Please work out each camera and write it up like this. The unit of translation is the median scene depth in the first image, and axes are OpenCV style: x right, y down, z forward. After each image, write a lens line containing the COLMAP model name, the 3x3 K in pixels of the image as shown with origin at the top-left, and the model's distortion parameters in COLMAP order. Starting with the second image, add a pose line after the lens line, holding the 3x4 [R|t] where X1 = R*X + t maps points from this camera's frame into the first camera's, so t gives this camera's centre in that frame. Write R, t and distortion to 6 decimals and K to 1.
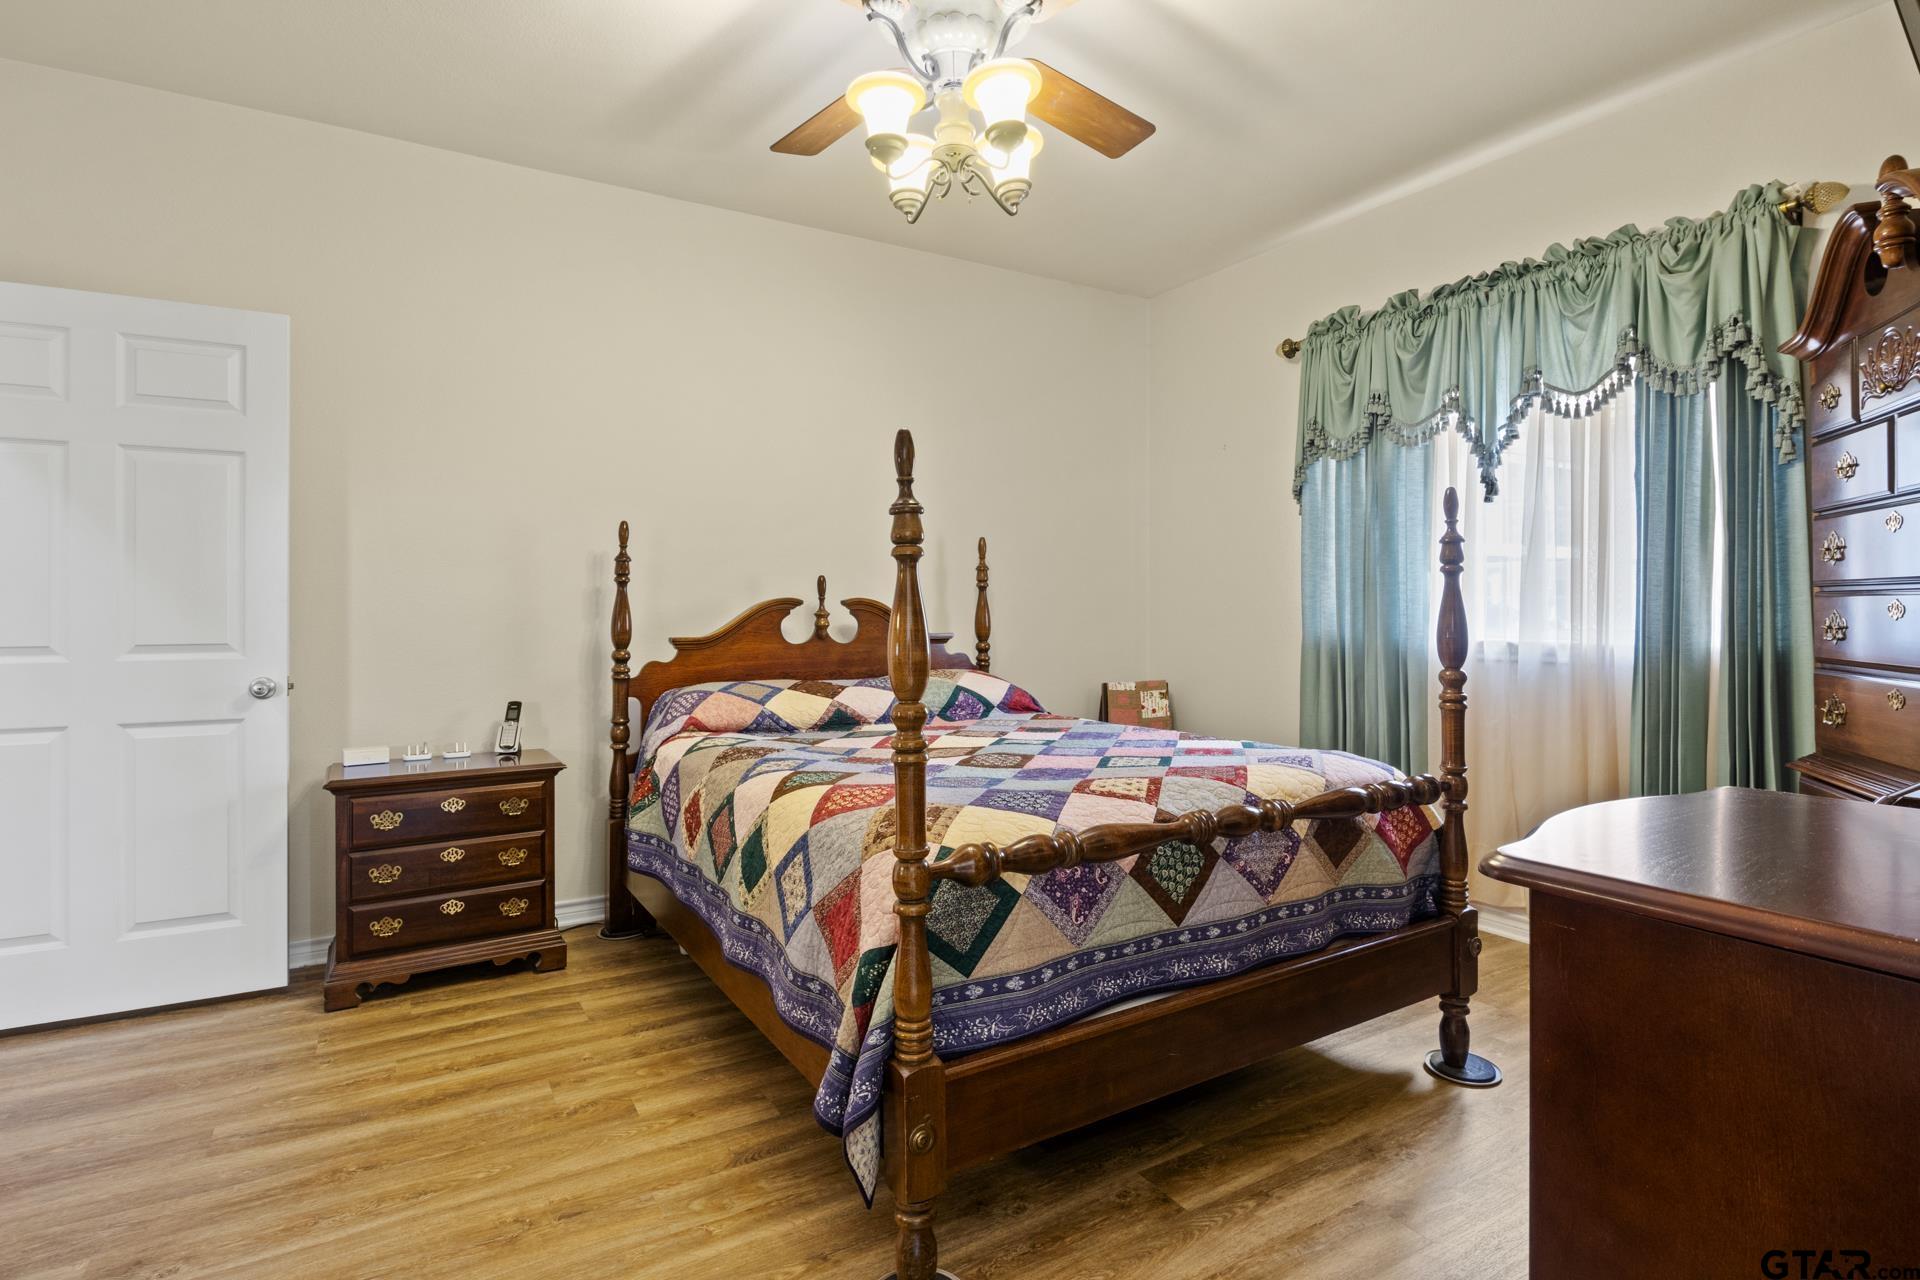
lens RADIAL K [[959.3, 0, 961.0], [0, 959.3, 622.1], [0, 0, 1]] dist [-0.006874, 0.000661]
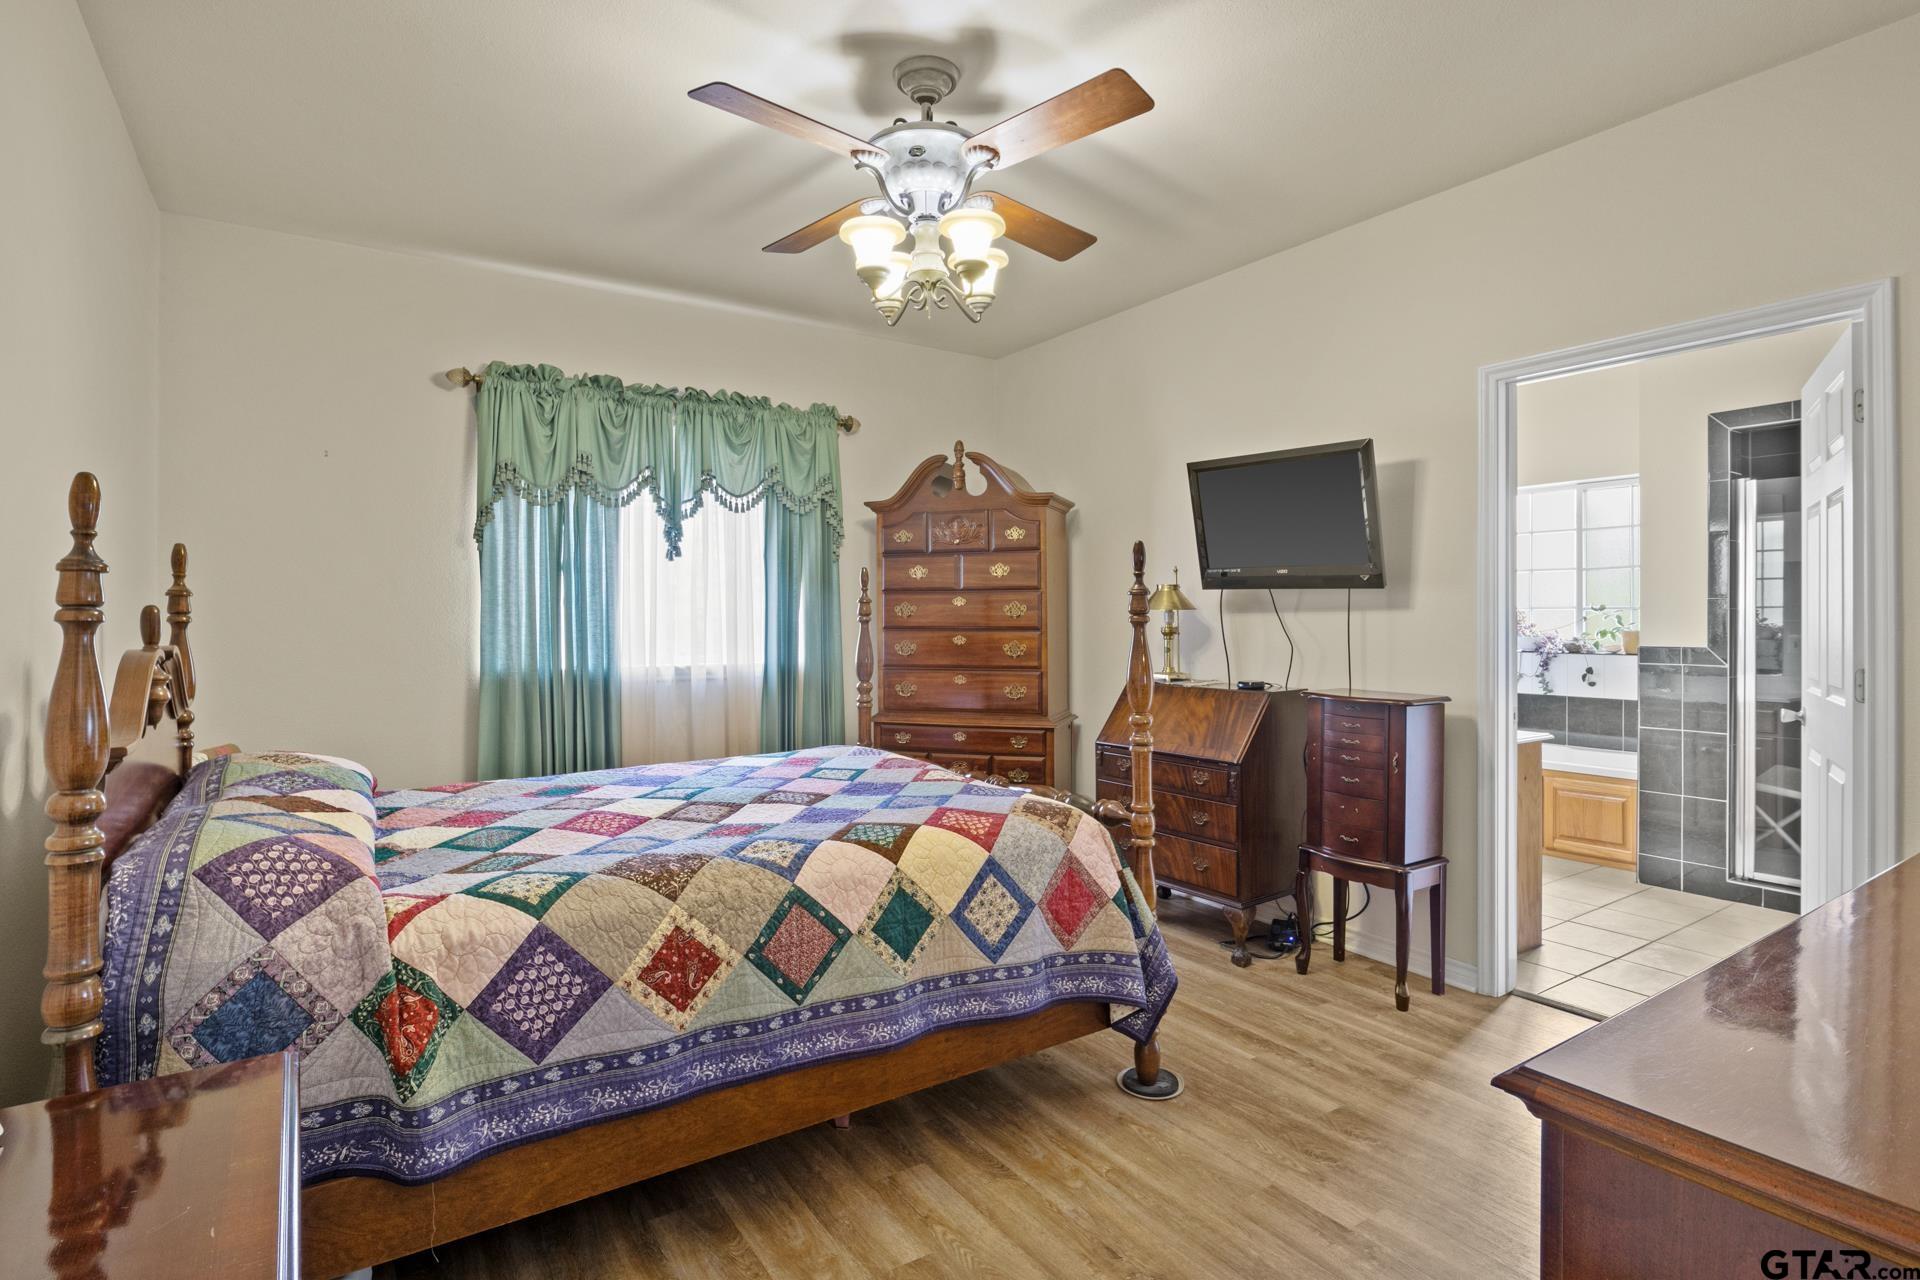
lens RADIAL K [[959.3, 0, 961.0], [0, 959.3, 622.1], [0, 0, 1]] dist [-0.006874, 0.000661]
pose [[-0.037214, -0.004238, 0.999298, -0.857594], [0.016574, 0.999851, 0.004857, -0.043113], [-0.999170, 0.016743, -0.037139, 0.709732]]
